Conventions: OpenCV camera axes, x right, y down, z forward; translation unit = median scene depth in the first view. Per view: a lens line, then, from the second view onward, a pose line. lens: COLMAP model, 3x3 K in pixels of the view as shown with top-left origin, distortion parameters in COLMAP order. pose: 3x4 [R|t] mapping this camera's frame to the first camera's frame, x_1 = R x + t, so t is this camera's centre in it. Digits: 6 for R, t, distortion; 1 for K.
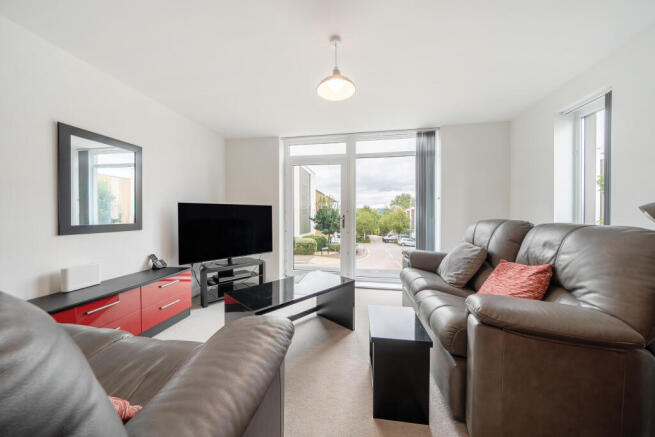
lens RADIAL K [[220.2, 0, 322.4], [0, 220.2, 216.7], [0, 0, 1]] dist [-0.007766, 0.000042]
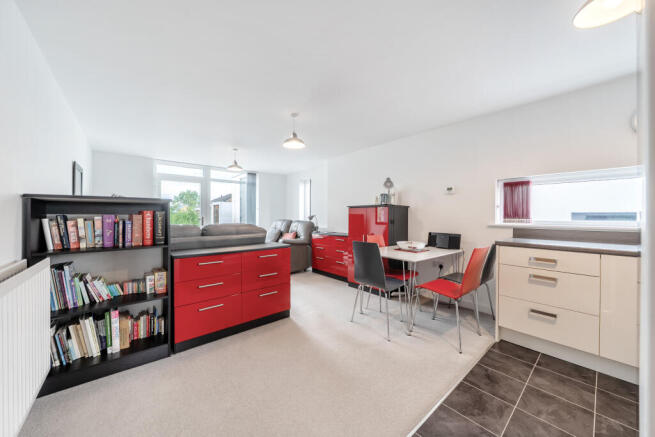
lens RADIAL K [[235.5, 0, 322.8], [0, 235.5, 218.1], [0, 0, 1]] dist [-0.000858, -0.000043]
pose [[0.634964, -0.004840, 0.772526, -0.713762], [-0.002009, 0.999967, 0.007916, -0.017933], [-0.772539, -0.006578, 0.634933, -0.768639]]
